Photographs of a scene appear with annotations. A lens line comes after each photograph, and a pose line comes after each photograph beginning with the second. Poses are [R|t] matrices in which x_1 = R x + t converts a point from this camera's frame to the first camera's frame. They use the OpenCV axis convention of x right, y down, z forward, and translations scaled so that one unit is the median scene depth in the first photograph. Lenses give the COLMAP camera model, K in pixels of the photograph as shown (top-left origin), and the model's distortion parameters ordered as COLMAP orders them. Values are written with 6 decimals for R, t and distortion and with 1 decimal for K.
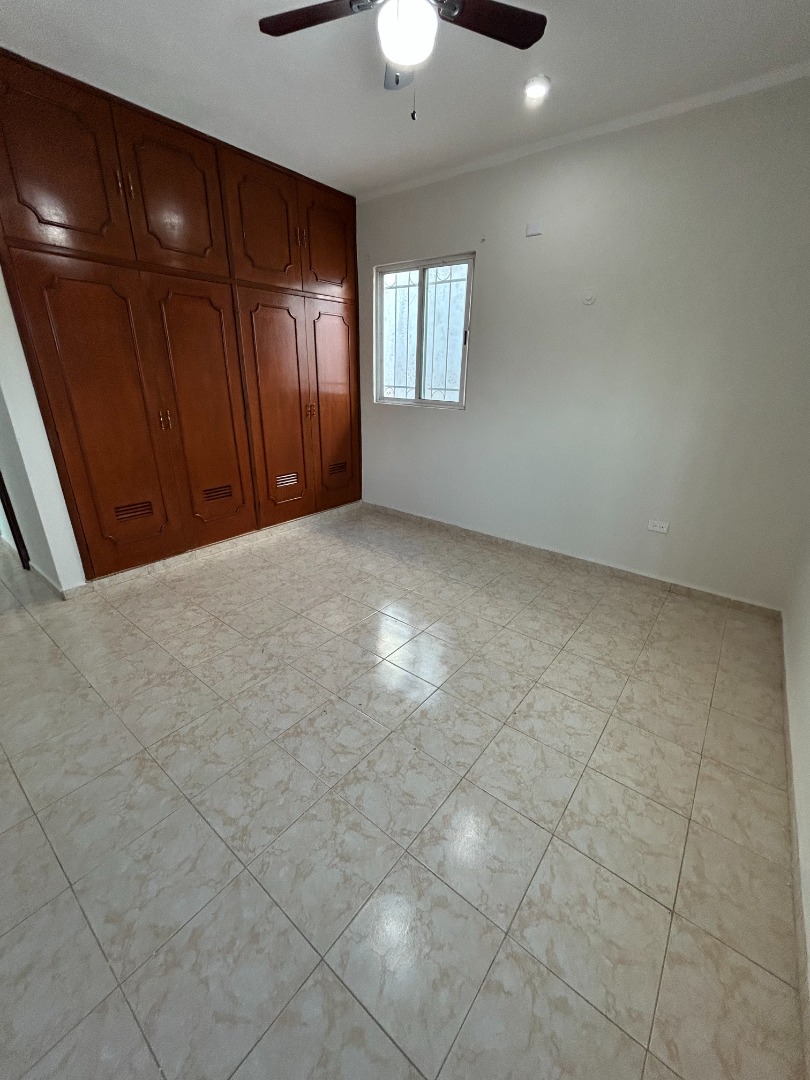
lens RADIAL K [[440.1, 0, 405.6], [0, 440.1, 554.0], [0, 0, 1]] dist [0.000535, 0.000516]
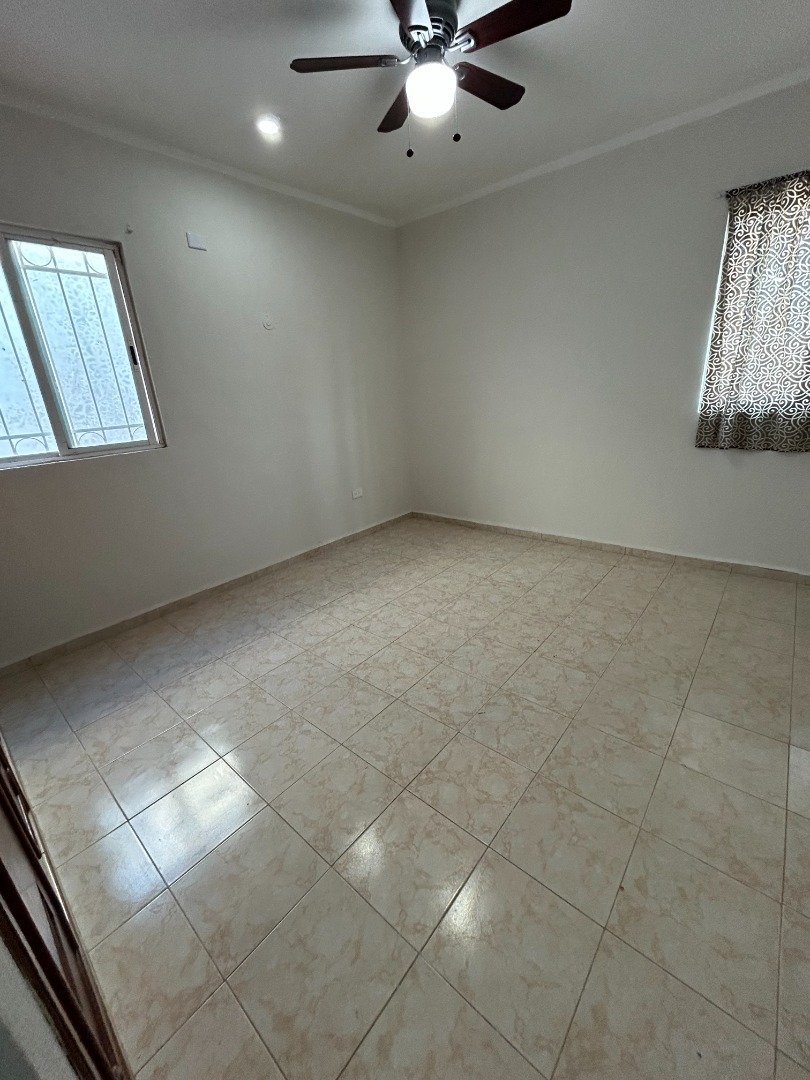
lens RADIAL K [[440.1, 0, 405.6], [0, 440.1, 554.0], [0, 0, 1]] dist [0.000535, 0.000516]
pose [[0.013422, -0.372205, 0.928053, -0.858688], [0.443710, 0.833968, 0.328054, -0.317363], [-0.896070, 0.407384, 0.176345, 0.751307]]
